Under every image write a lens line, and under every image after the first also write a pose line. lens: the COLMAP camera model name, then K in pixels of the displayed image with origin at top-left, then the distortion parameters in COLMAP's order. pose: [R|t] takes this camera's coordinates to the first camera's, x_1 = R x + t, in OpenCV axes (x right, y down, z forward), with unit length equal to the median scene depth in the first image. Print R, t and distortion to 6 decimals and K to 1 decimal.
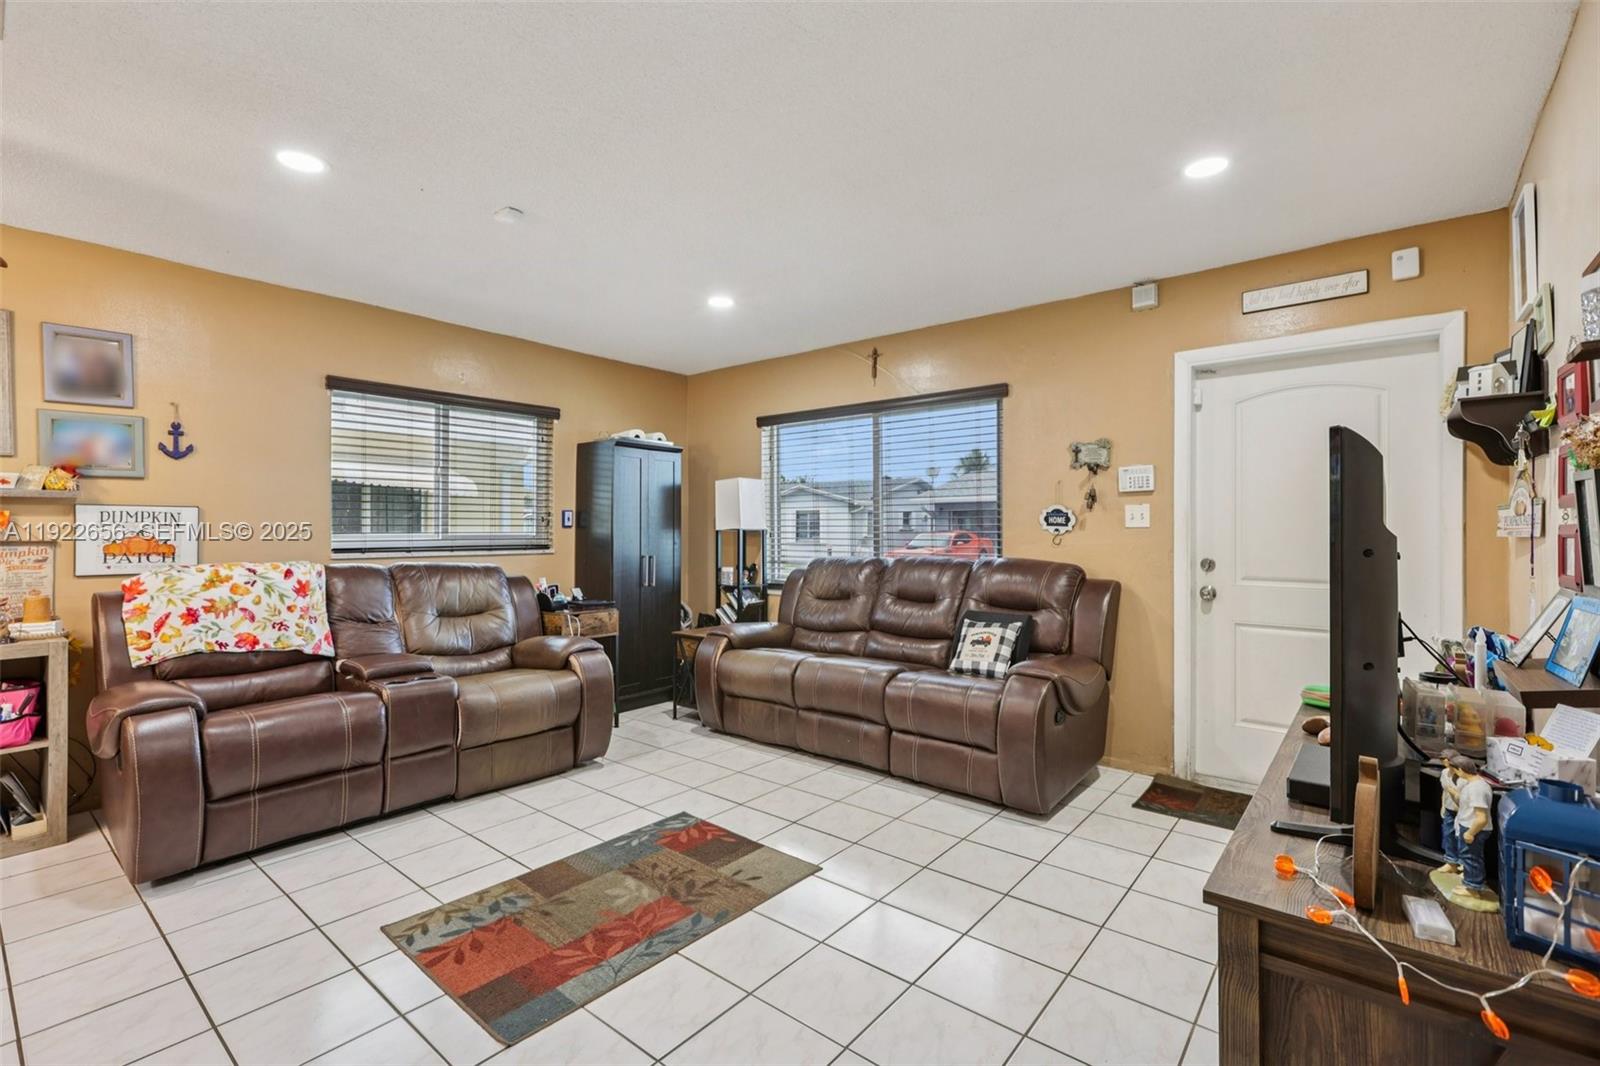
lens RADIAL K [[716.8, 0, 790.9], [0, 716.8, 525.0], [0, 0, 1]] dist [-0.002320, 0.001926]
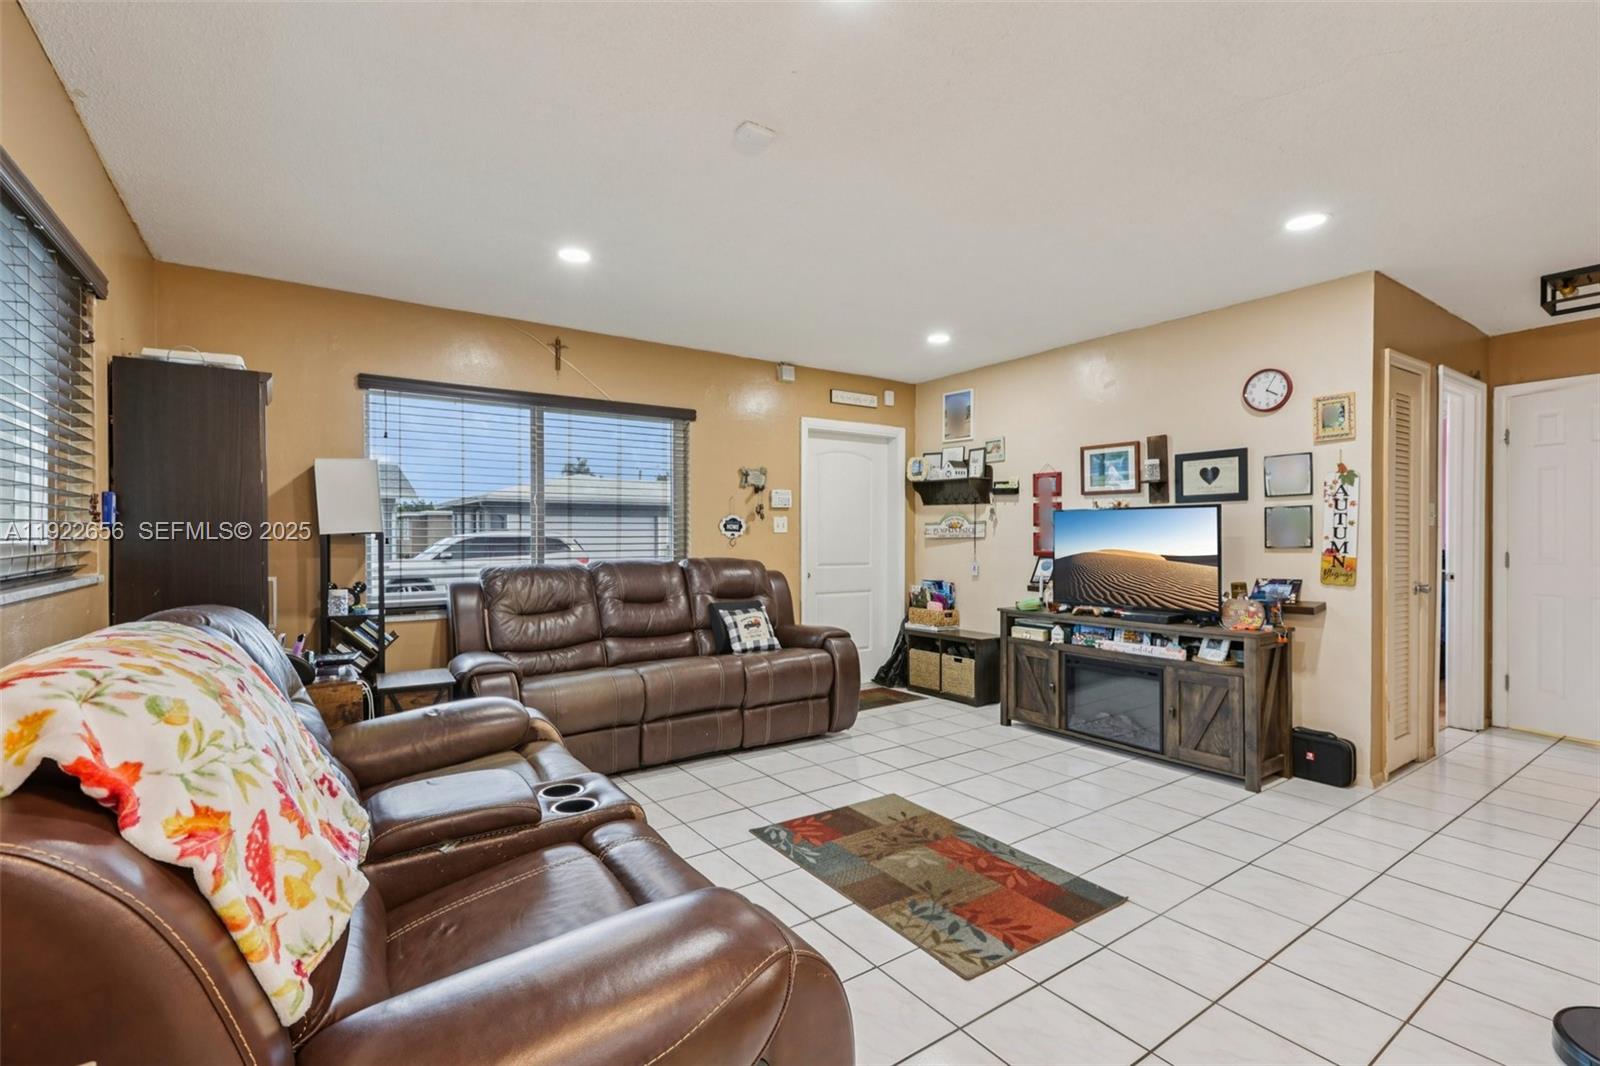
lens RADIAL K [[716.8, 0, 804.3], [0, 716.8, 537.5], [0, 0, 1]] dist [-0.002320, 0.001926]
pose [[0.265430, -0.004132, 0.964121, -1.039207], [-0.005912, 0.999965, 0.005913, 0.004665], [-0.964112, -0.007269, 0.265396, 0.672865]]
